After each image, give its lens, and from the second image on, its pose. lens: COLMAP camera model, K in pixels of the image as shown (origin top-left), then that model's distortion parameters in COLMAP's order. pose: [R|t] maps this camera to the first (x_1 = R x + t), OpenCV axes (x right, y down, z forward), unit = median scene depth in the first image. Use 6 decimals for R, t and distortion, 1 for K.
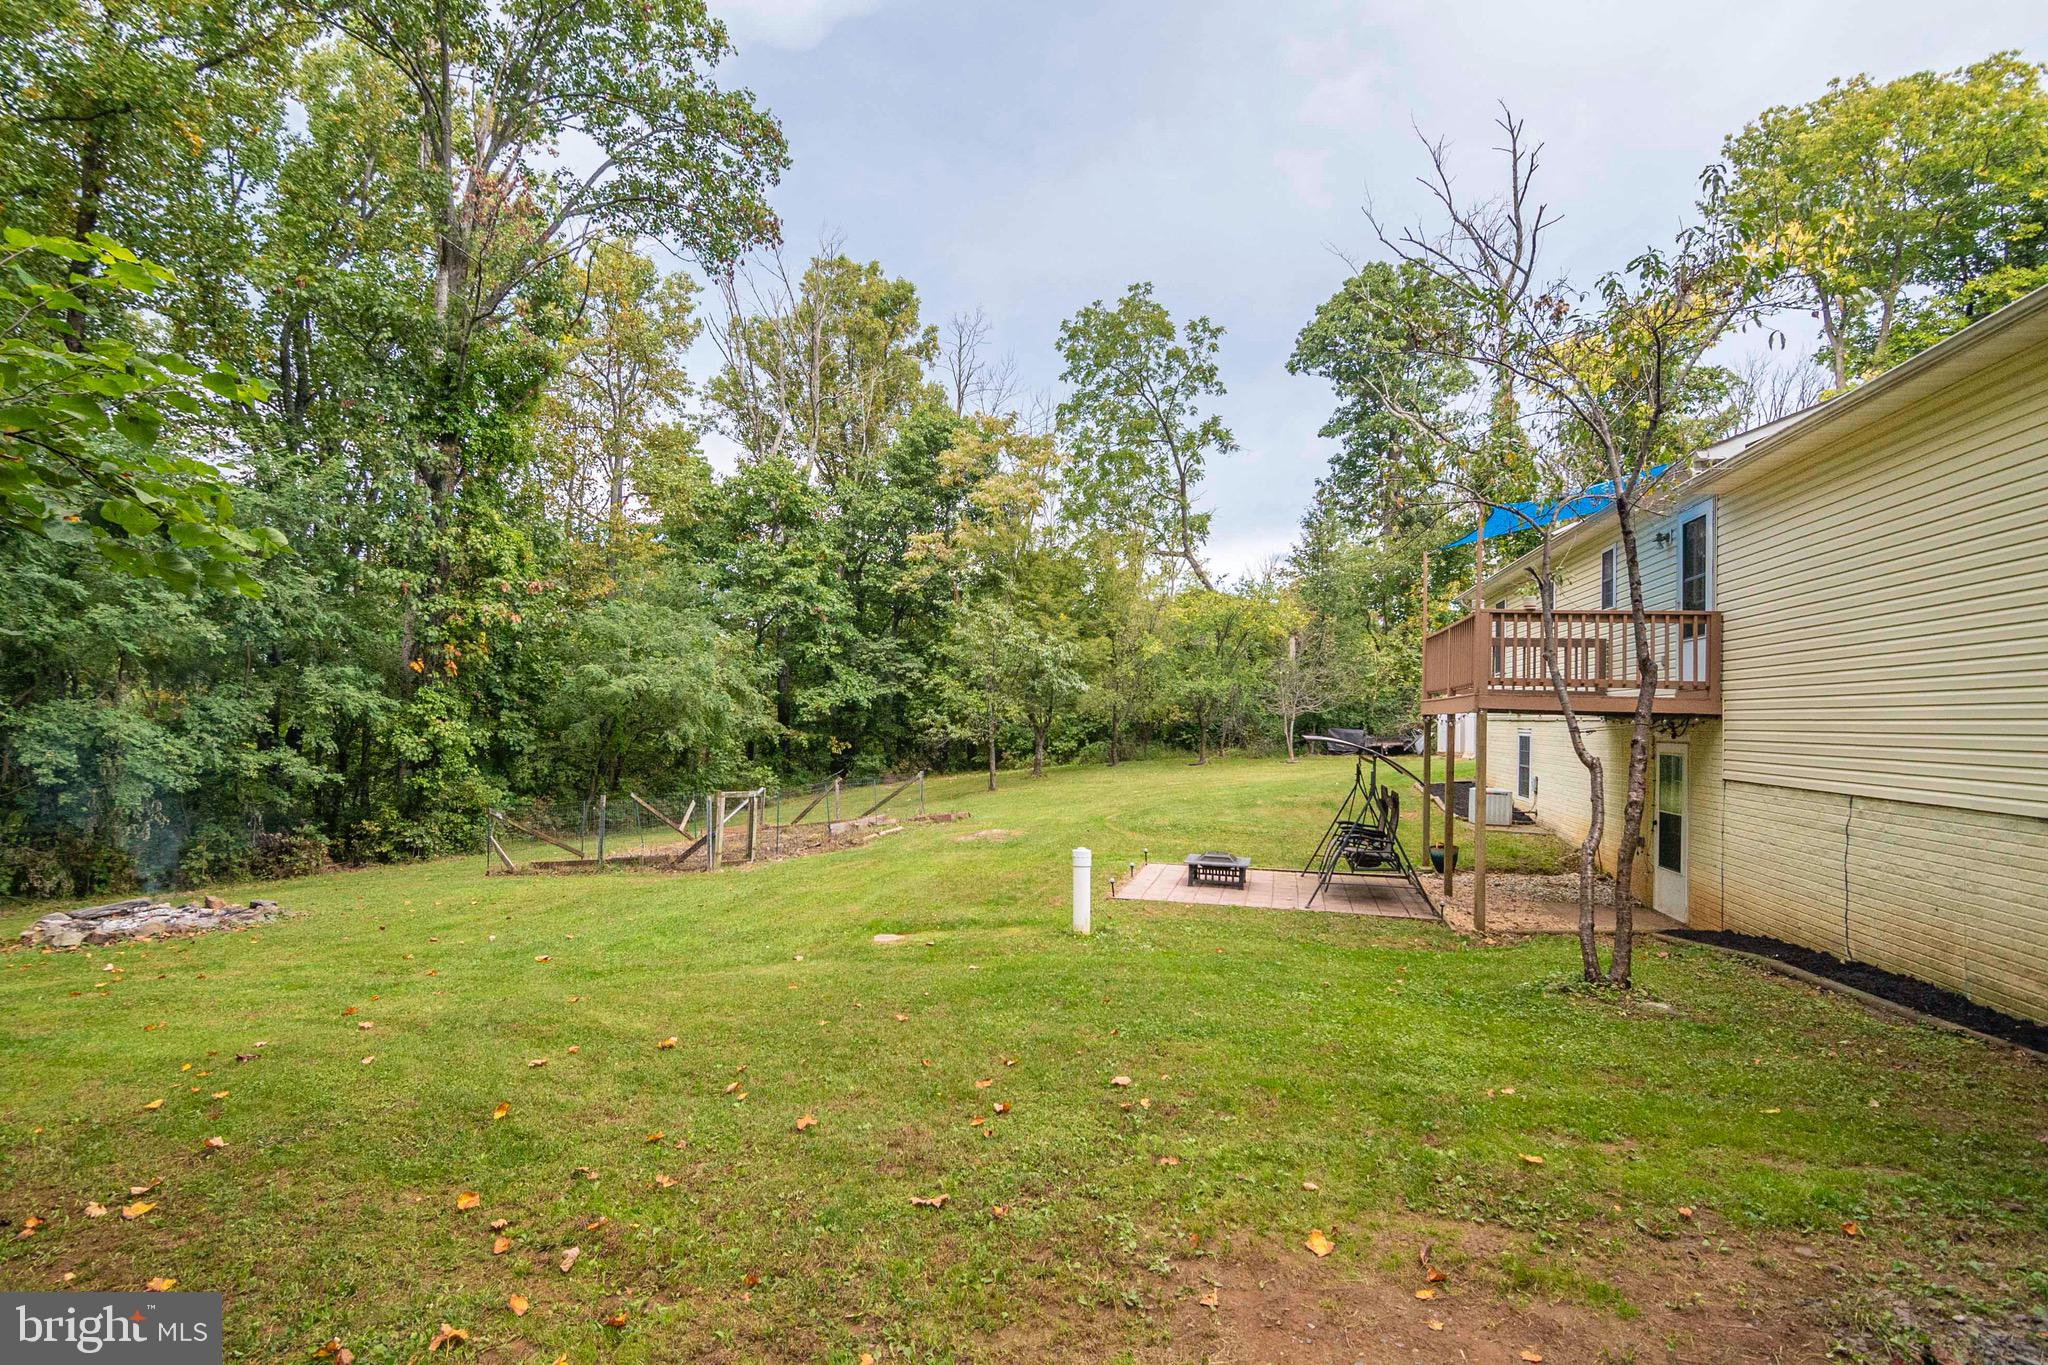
lens RADIAL K [[1011.0, 0, 1007.6], [0, 1011.0, 683.4], [0, 0, 1]] dist [-0.033353, 0.009921]
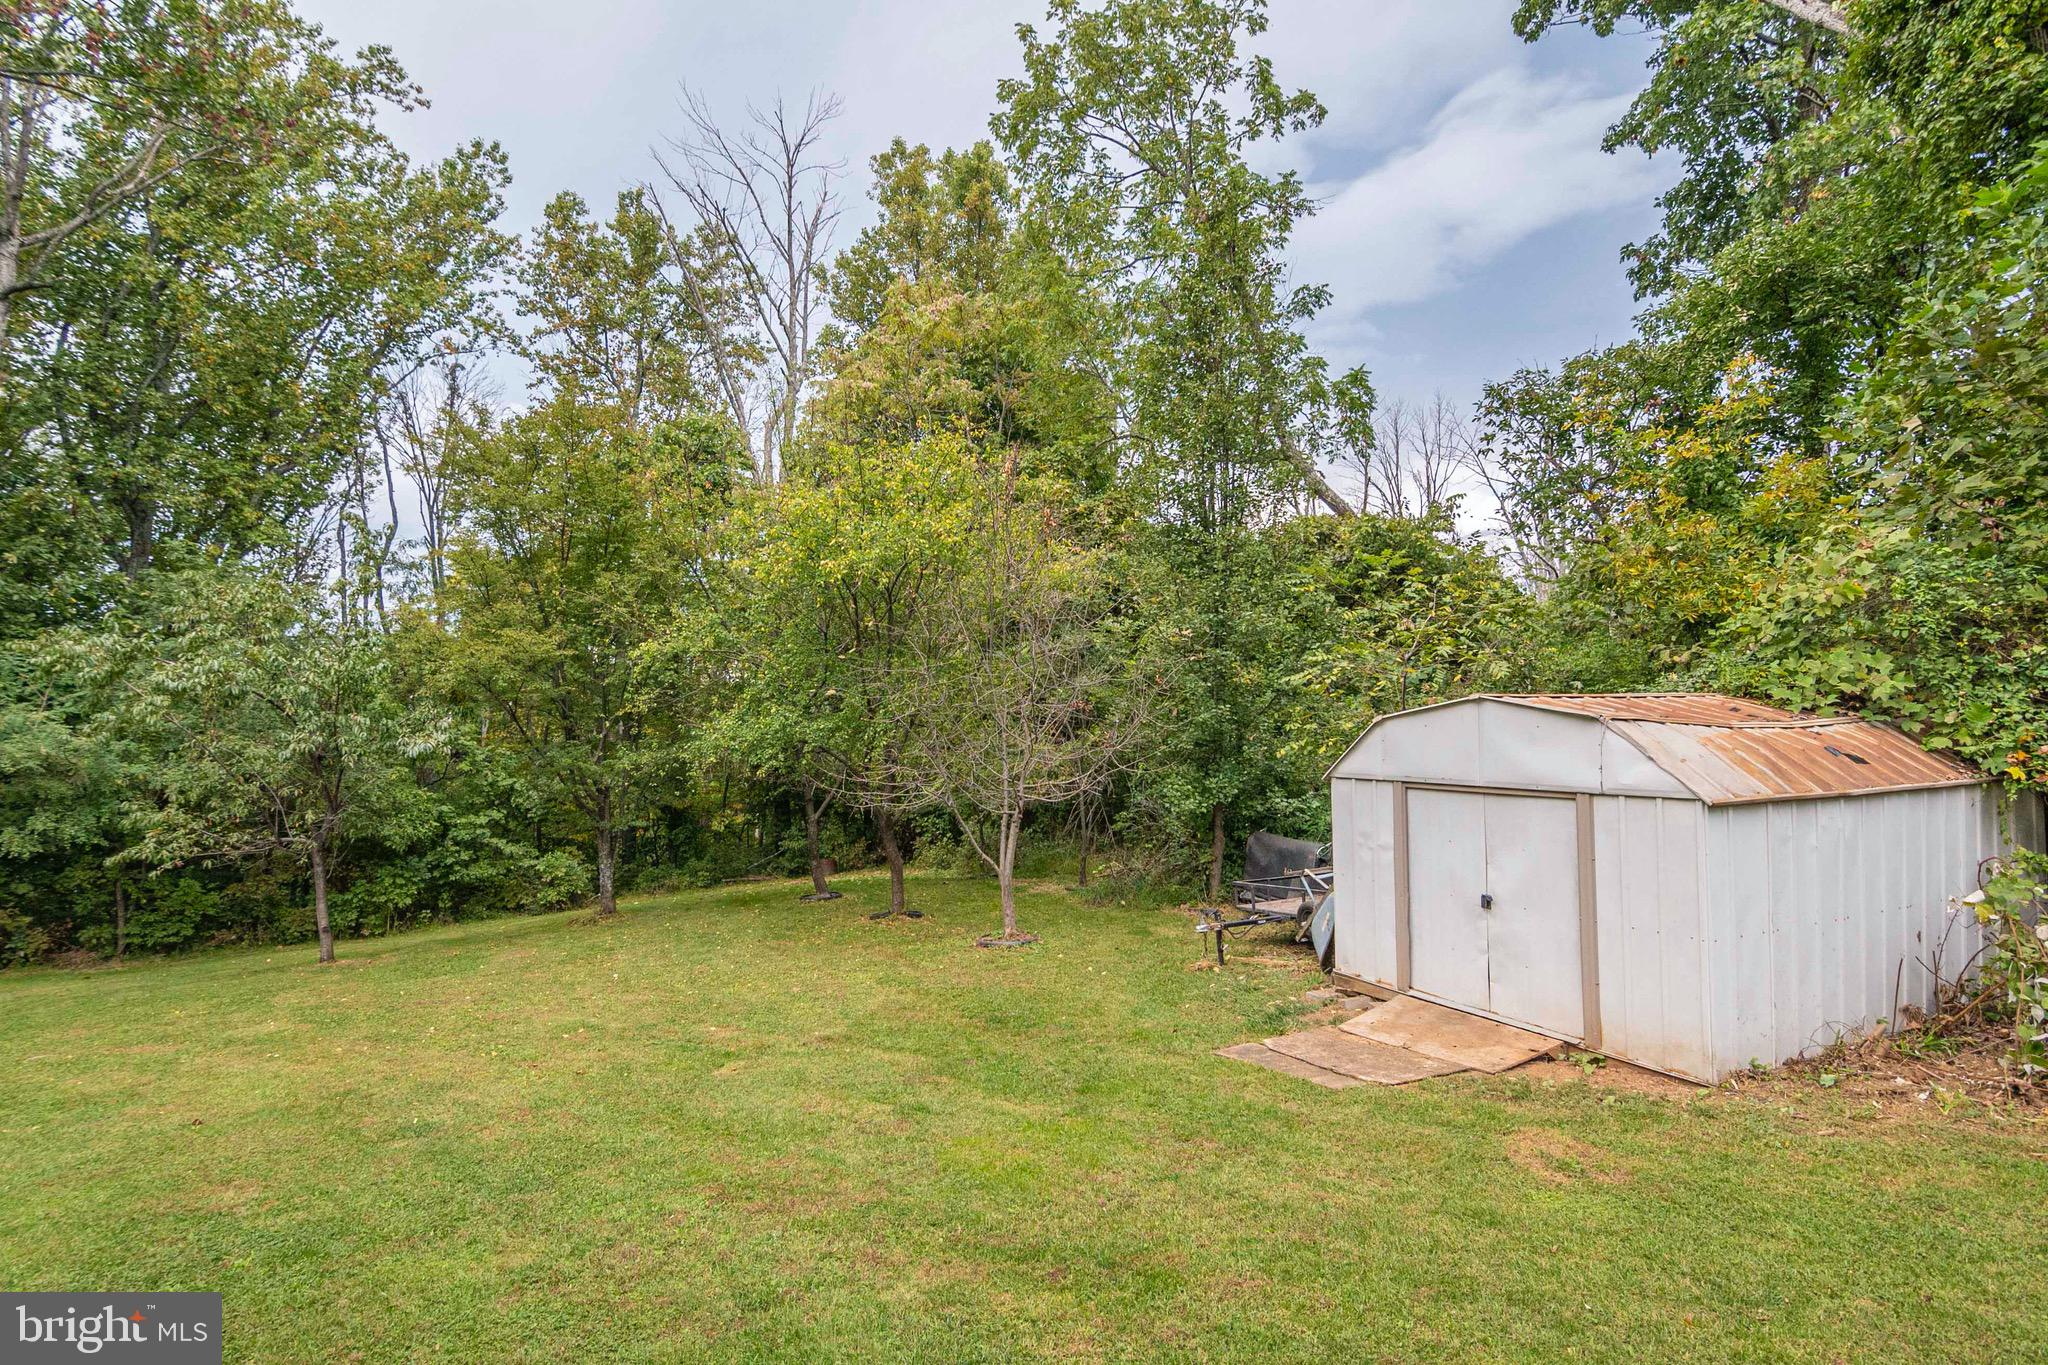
lens RADIAL K [[1008.0, 0, 1013.5], [0, 1008.0, 685.7], [0, 0, 1]] dist [-0.031592, 0.009530]
pose [[0.832276, -0.047897, -0.552288, 0.356541], [0.038163, 0.998847, -0.029114, 0.000054], [0.553046, 0.003154, 0.833145, 0.526621]]
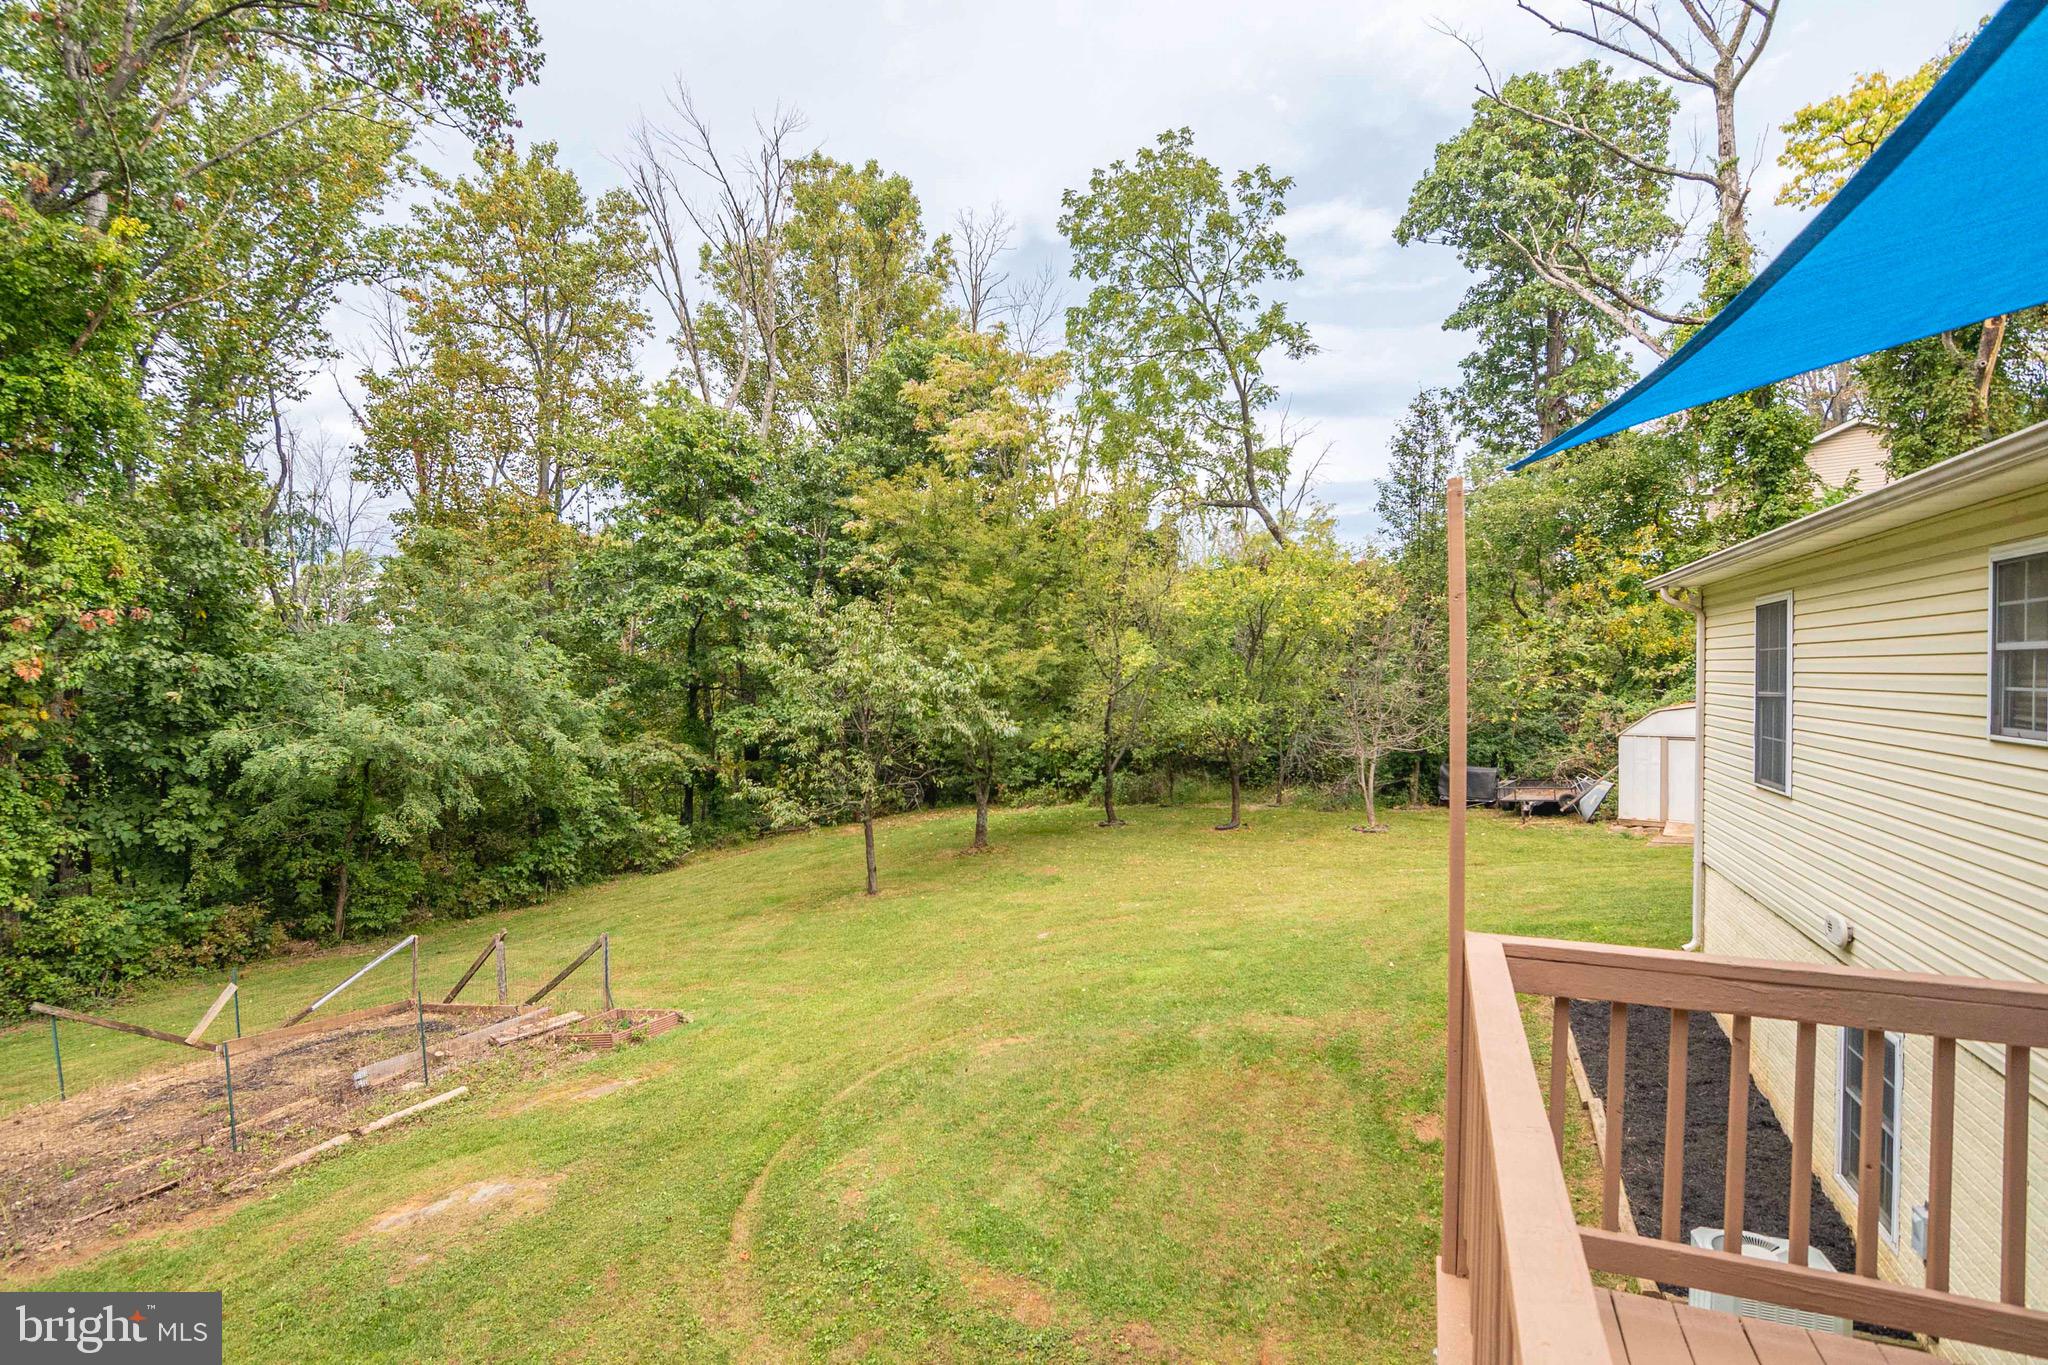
lens RADIAL K [[1011.0, 0, 1007.6], [0, 1011.0, 683.4], [0, 0, 1]] dist [-0.033353, 0.009921]
pose [[0.987812, -0.026517, -0.153375, 0.115229], [0.032779, 0.998723, 0.038447, -0.033142], [0.152159, -0.043006, 0.987420, 0.258004]]
